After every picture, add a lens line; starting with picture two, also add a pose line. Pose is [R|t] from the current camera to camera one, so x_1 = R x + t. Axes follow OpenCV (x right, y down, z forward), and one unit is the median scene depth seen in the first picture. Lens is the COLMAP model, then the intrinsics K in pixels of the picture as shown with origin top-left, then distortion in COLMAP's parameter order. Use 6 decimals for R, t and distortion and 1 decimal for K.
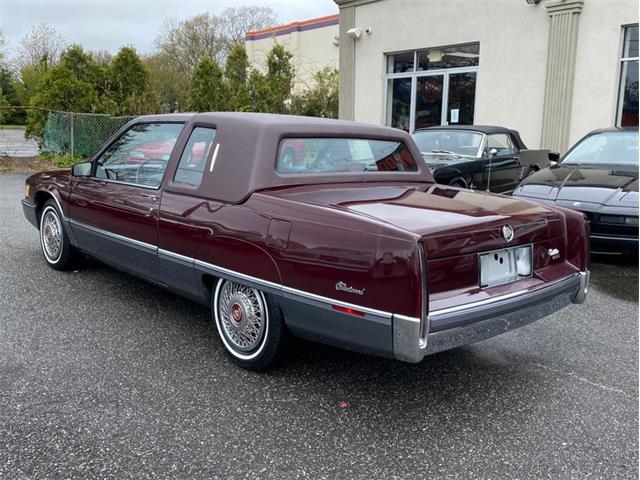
lens RADIAL K [[601.5, 0, 317.2], [0, 601.5, 236.4], [0, 0, 1]] dist [0.021707, 0.000000]
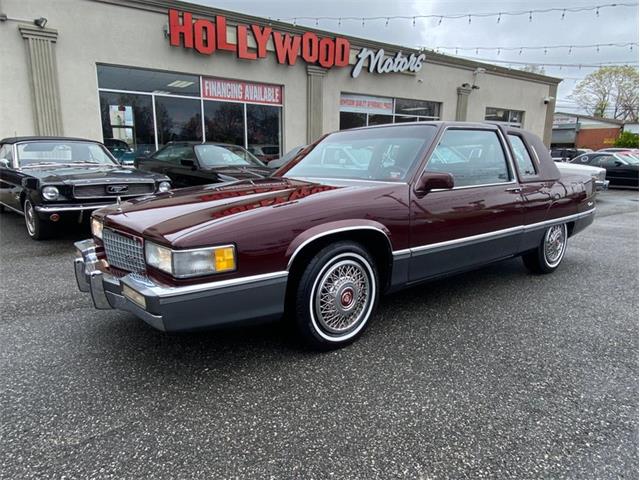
lens RADIAL K [[422.3, 0, 316.0], [0, 422.3, 240.5], [0, 0, 1]] dist [0.050360, -0.050807]
pose [[0.058299, -0.213565, 0.975188, -0.945438], [0.172403, 0.964326, 0.200880, -0.169715], [-0.983300, 0.156414, 0.093039, 1.064878]]
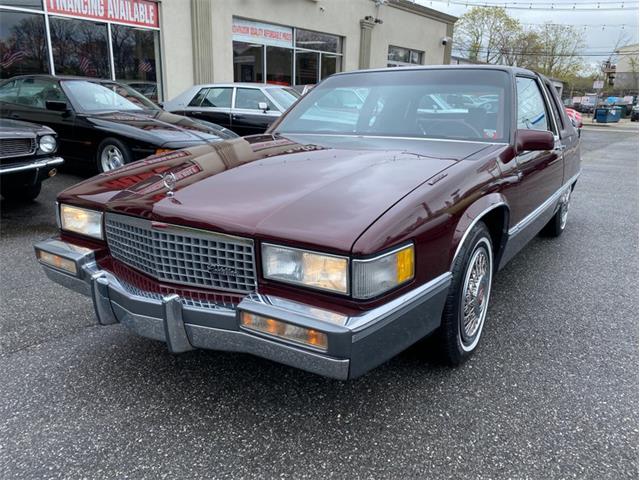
lens RADIAL K [[497.2, 0, 322.2], [0, 497.2, 234.0], [0, 0, 1]] dist [0.024134, -0.010471]
pose [[-0.248240, -0.277157, 0.928203, -0.850171], [0.144953, 0.936780, 0.318484, -0.217719], [-0.957792, 0.213607, -0.192371, 1.297199]]
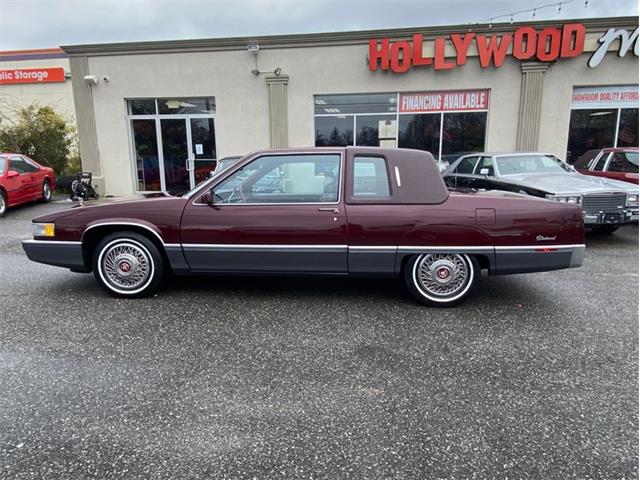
lens RADIAL K [[434.0, 0, 313.3], [0, 434.0, 242.6], [0, 0, 1]] dist [0.048420, -0.048615]
pose [[0.732463, -0.150351, 0.663997, -0.757265], [0.141412, 0.987637, 0.067640, -0.051631], [-0.665958, 0.044353, 0.744670, 0.250364]]
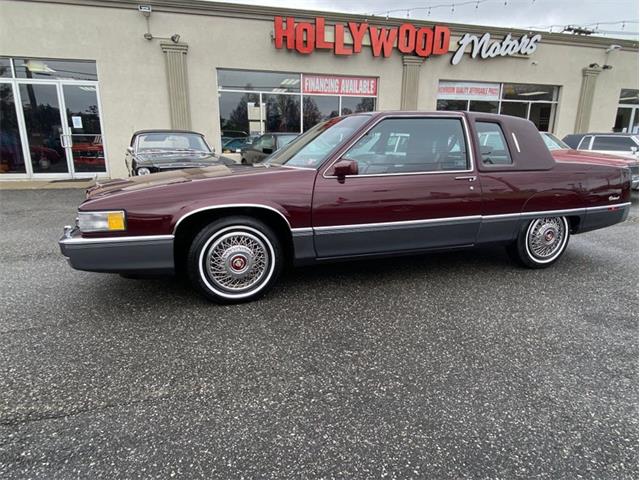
lens RADIAL K [[393.5, 0, 315.5], [0, 393.5, 242.4], [0, 0, 1]] dist [0.033624, -0.033586]
pose [[0.387752, -0.240108, 0.889942, -0.920683], [0.166613, 0.967831, 0.188528, -0.115003], [-0.906581, 0.075174, 0.415284, 0.759034]]
